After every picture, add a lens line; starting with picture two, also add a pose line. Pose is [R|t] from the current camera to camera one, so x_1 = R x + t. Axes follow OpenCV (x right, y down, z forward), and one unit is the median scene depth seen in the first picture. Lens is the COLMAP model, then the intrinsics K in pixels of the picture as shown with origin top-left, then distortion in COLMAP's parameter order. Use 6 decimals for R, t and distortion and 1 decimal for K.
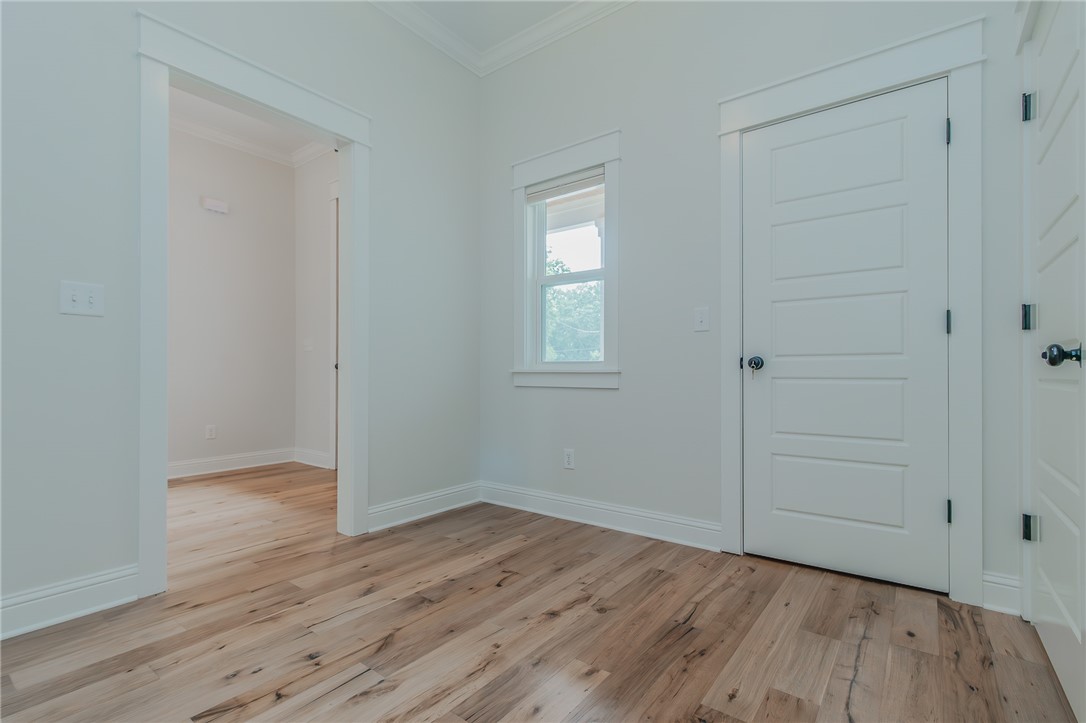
lens RADIAL K [[508.5, 0, 538.7], [0, 508.5, 365.4], [0, 0, 1]] dist [-0.005837, 0.001667]
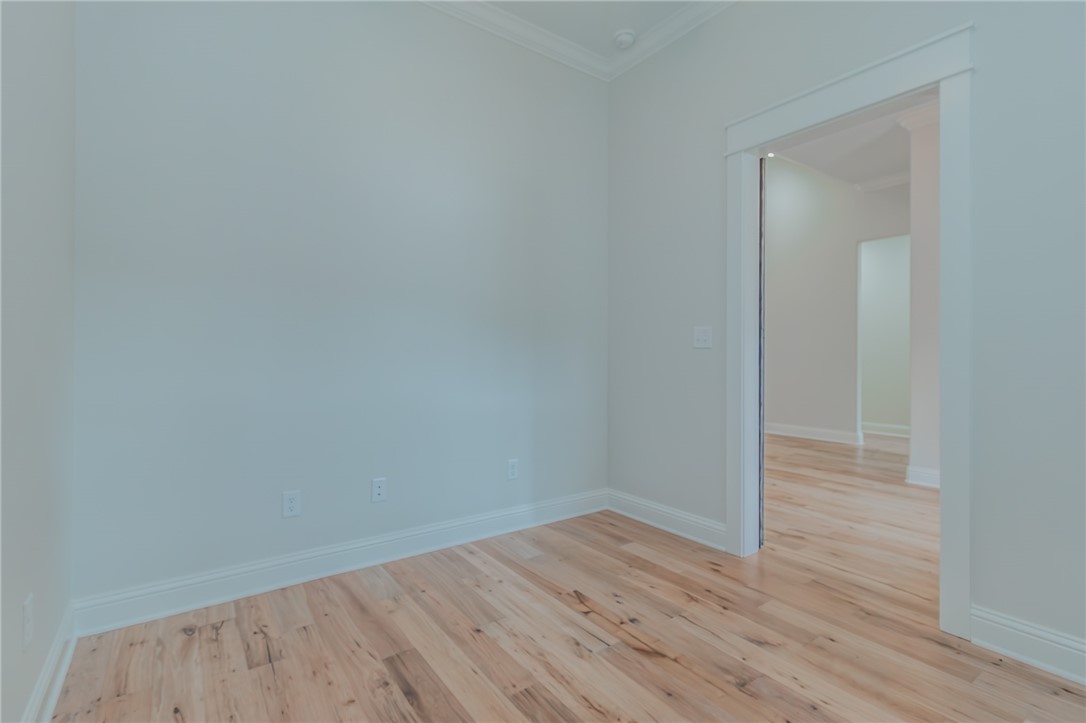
lens RADIAL K [[508.5, 0, 537.5], [0, 508.5, 357.3], [0, 0, 1]] dist [-0.005837, 0.001667]
pose [[-0.301253, 0.009885, -0.953493, 0.735963], [0.007839, 0.999938, 0.007890, -0.090702], [0.953512, -0.005098, -0.301312, 1.007980]]
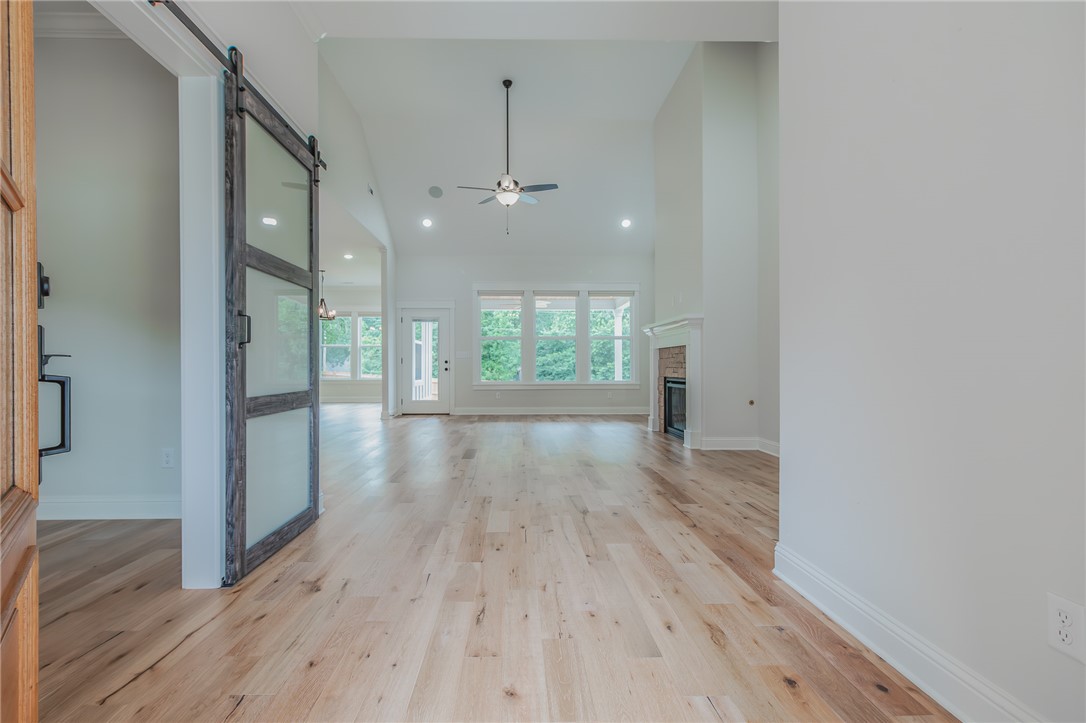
lens RADIAL K [[508.5, 0, 537.3], [0, 508.5, 370.5], [0, 0, 1]] dist [-0.005837, 0.001667]
pose [[-0.769550, 0.000779, -0.638586, -0.707267], [0.004497, 0.999981, -0.004199, 0.008699], [0.638571, -0.006103, -0.769539, 2.537944]]
